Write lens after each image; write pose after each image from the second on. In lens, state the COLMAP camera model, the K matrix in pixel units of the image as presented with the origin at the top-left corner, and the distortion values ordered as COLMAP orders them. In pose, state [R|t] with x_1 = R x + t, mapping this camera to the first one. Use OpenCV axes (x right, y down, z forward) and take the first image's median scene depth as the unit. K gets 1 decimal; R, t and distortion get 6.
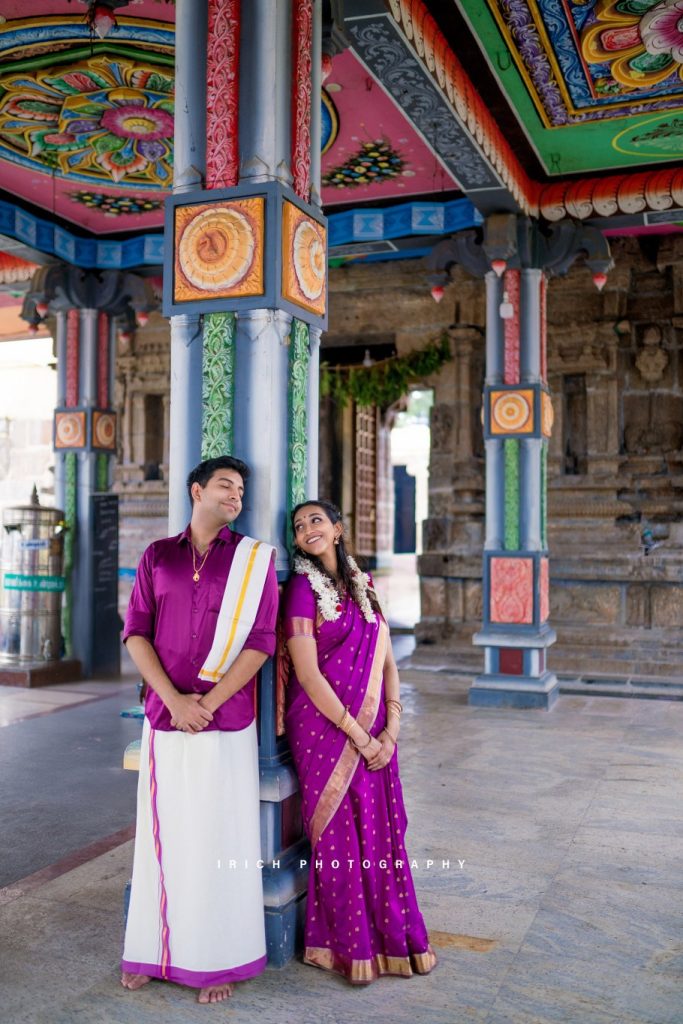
lens RADIAL K [[982.5, 0, 341.5], [0, 982.5, 512.0], [0, 0, 1]] dist [-0.057530, 0.095250]
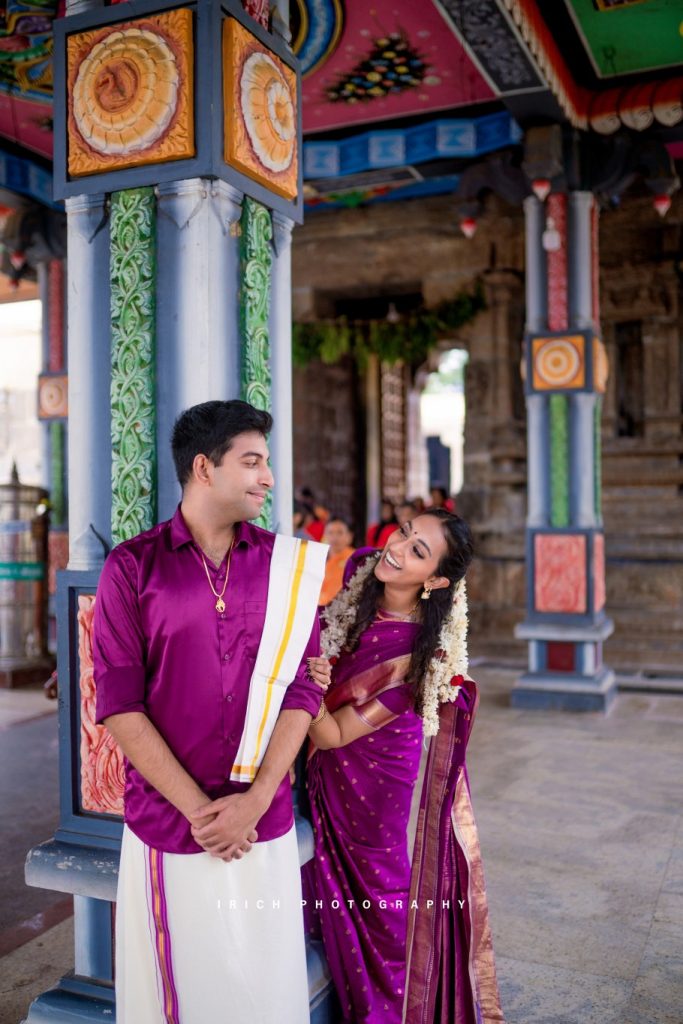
lens RADIAL K [[982.5, 0, 341.5], [0, 982.5, 512.0], [0, 0, 1]] dist [-0.057530, 0.095250]
pose [[0.999113, -0.014880, -0.039399, 0.018696], [0.015943, 0.999514, 0.026806, 0.000903], [0.038981, -0.027410, 0.998864, 0.150116]]
